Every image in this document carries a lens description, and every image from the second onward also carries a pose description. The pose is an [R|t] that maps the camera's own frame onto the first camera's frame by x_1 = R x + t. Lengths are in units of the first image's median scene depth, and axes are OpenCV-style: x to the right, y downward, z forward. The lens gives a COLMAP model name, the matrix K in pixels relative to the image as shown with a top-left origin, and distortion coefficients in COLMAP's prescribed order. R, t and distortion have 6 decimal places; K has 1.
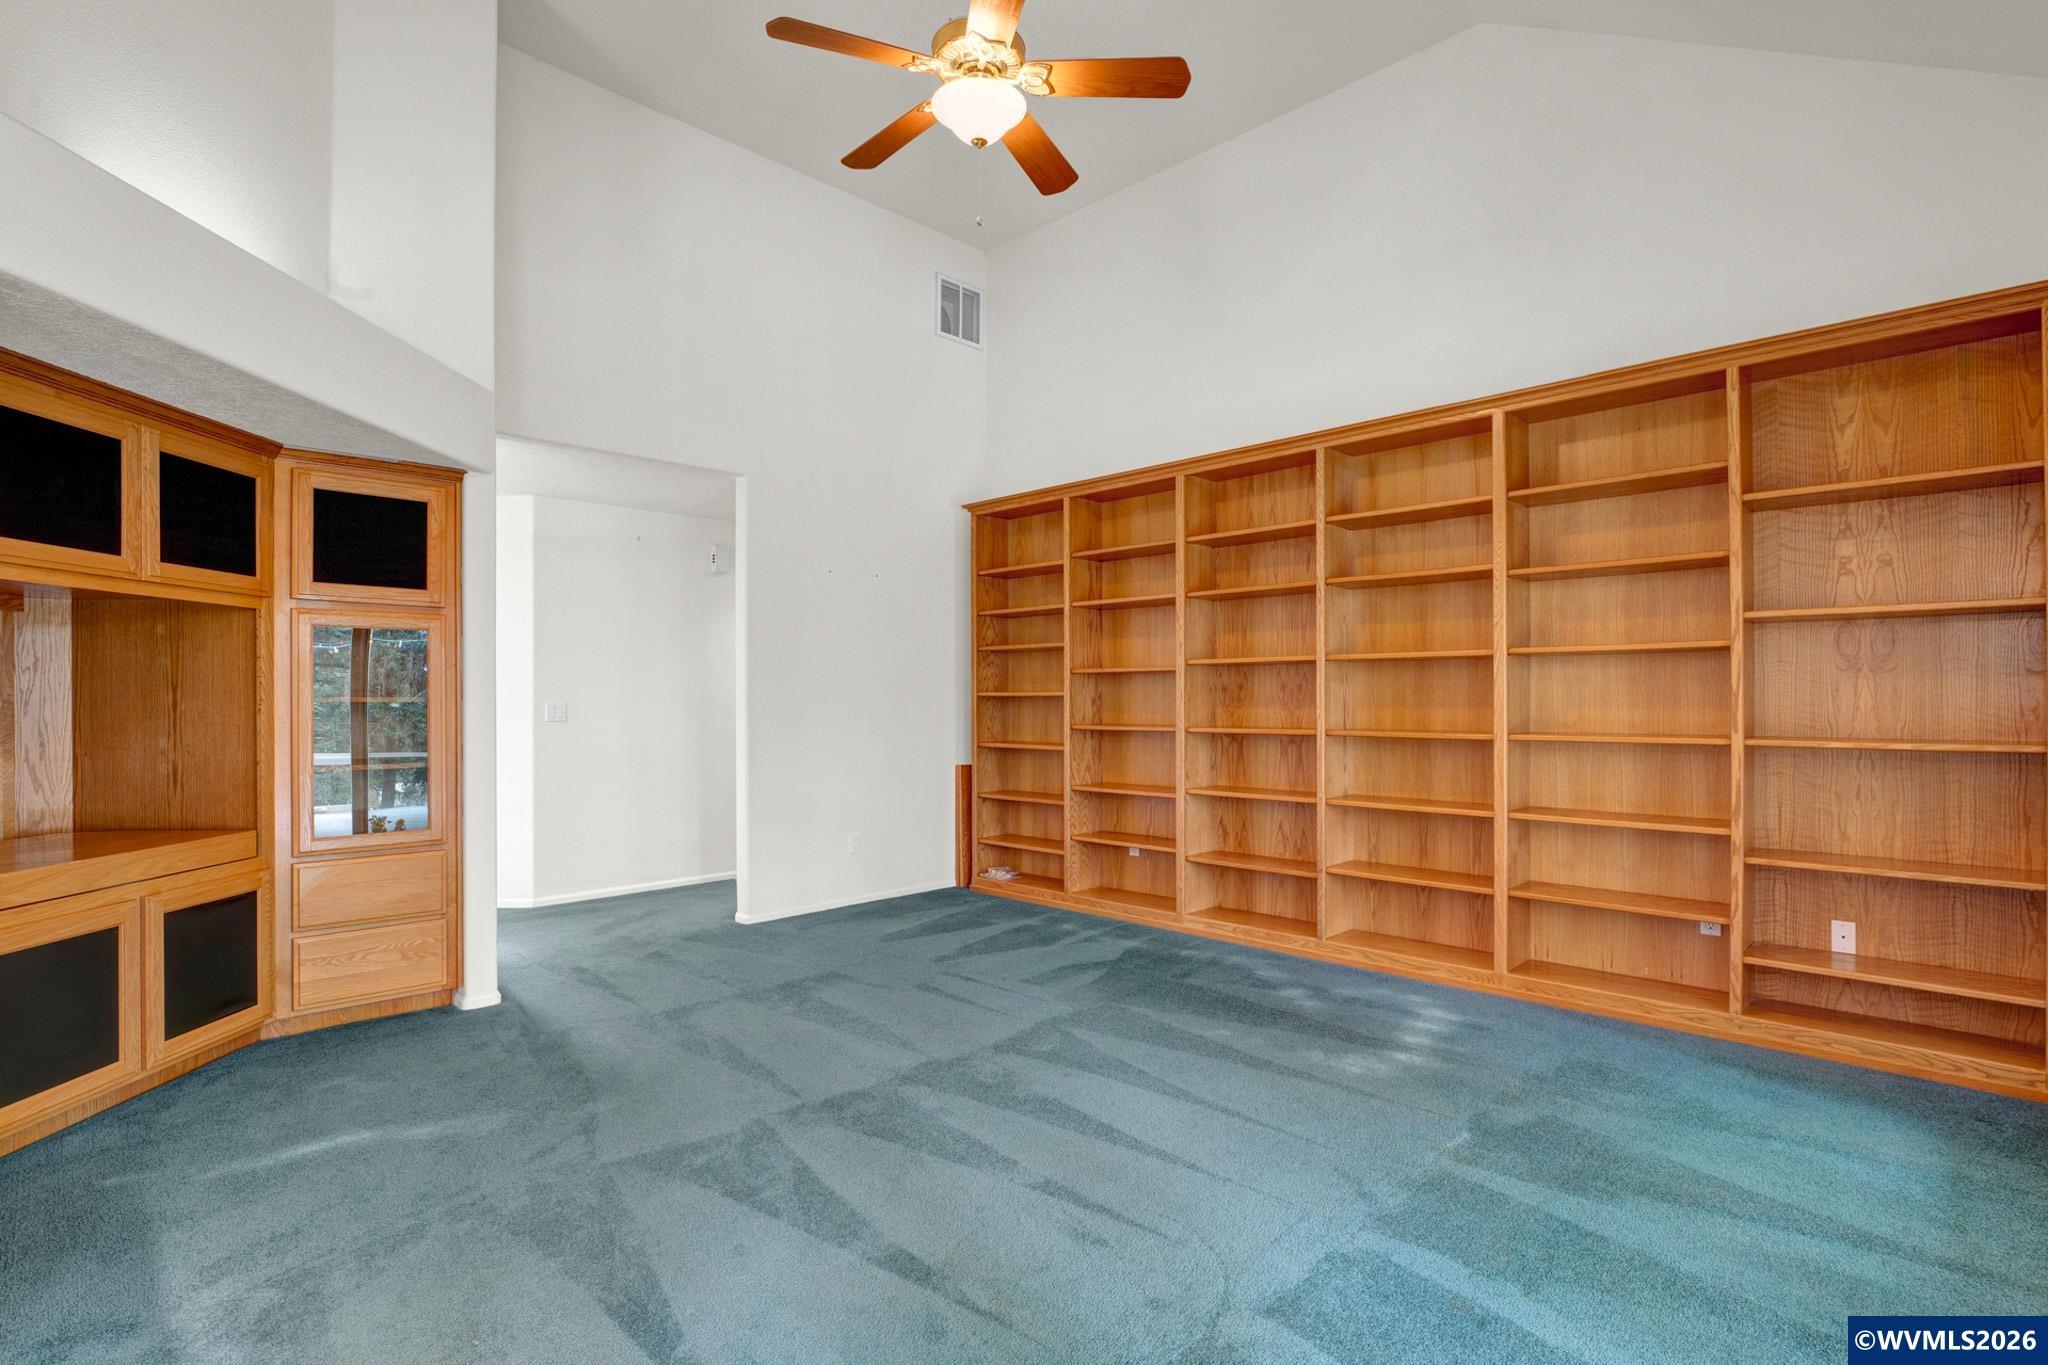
lens RADIAL K [[1013.3, 0, 1038.4], [0, 1013.3, 686.0], [0, 0, 1]] dist [-0.000669, -0.001445]
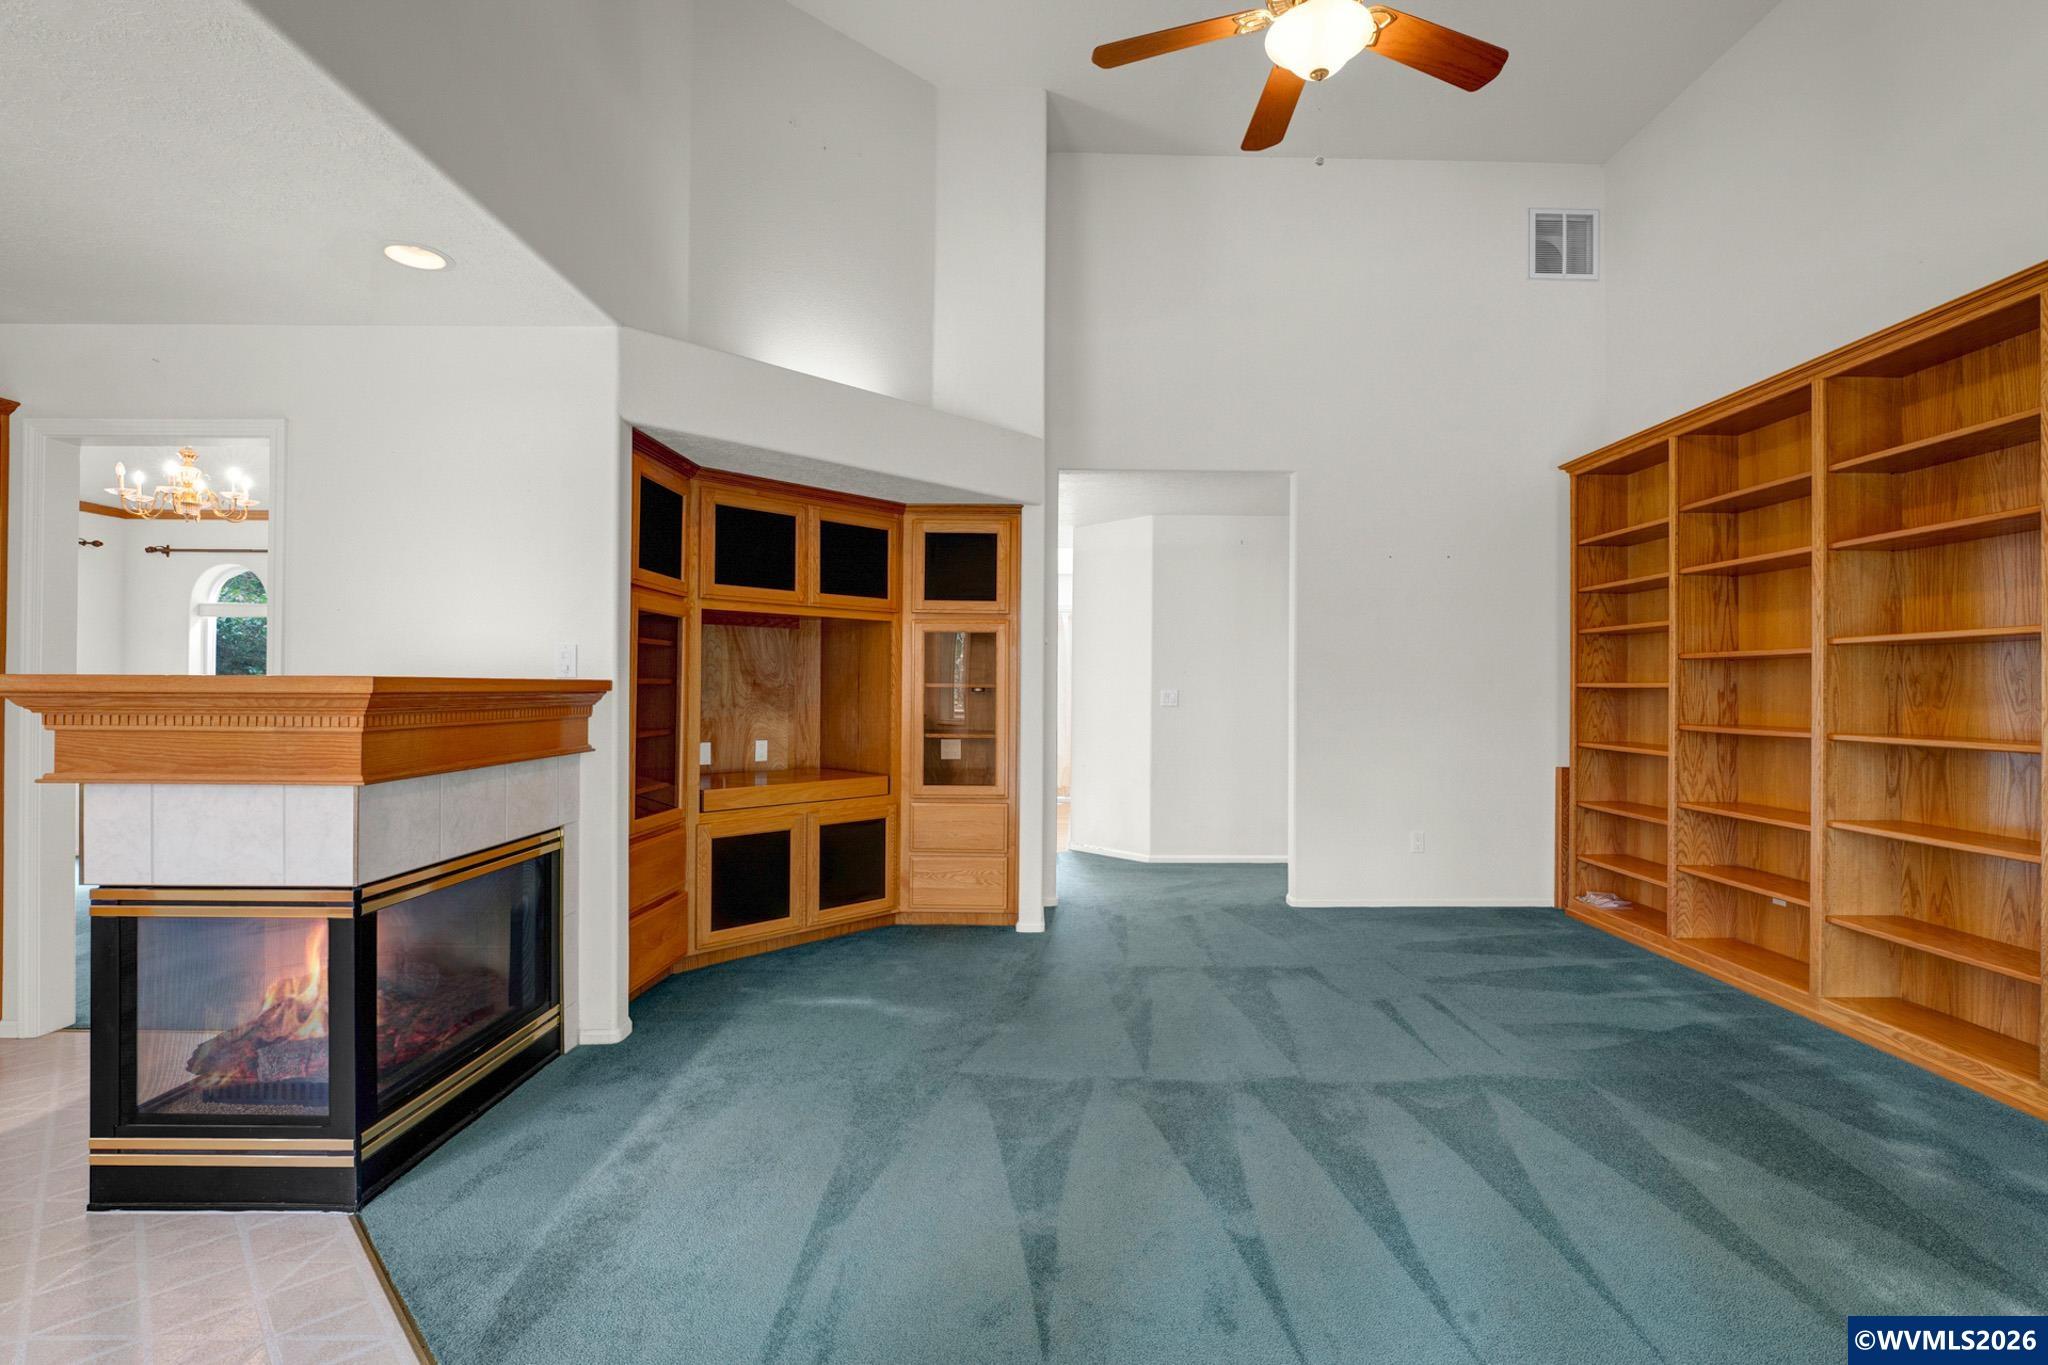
lens RADIAL K [[947.6, 0, 1035.1], [0, 947.6, 673.6], [0, 0, 1]] dist [-0.009400, 0.002019]
pose [[0.701813, -0.002231, -0.712358, 0.287232], [-0.000958, 0.999991, -0.004076, 0.002464], [0.712361, 0.003542, 0.701805, 0.182902]]
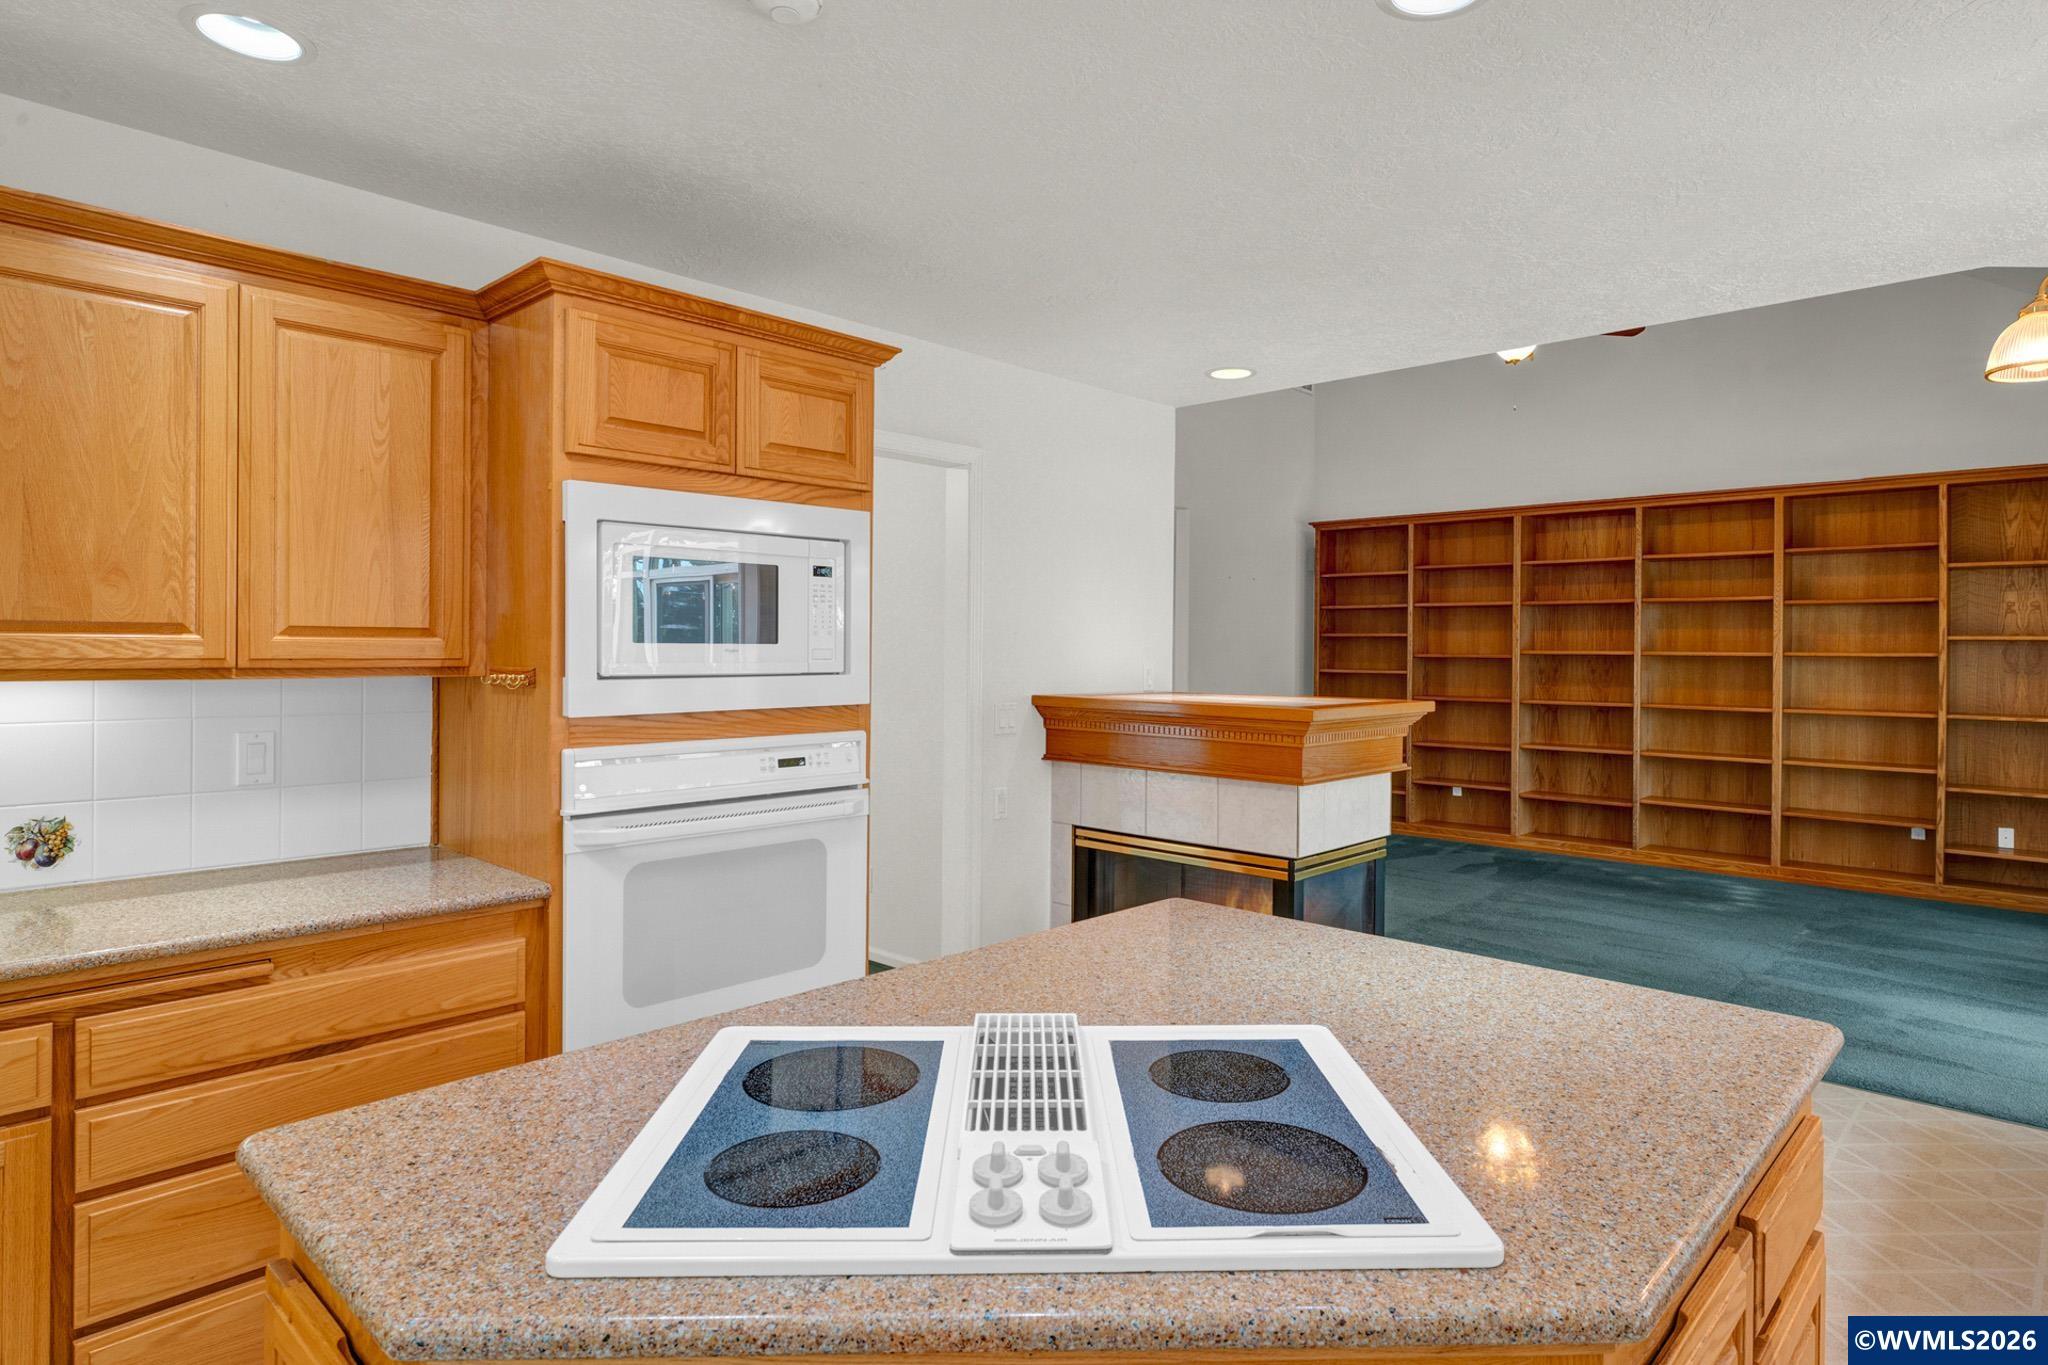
lens RADIAL K [[1142.9, 0, 1077.6], [0, 1142.9, 646.6], [0, 0, 1]] dist [0.012242, -0.000196]
pose [[0.999409, 0.009972, 0.032899, -0.640248], [-0.010268, 0.999908, 0.008827, -0.049968], [-0.032808, -0.009160, 0.999420, -0.672701]]
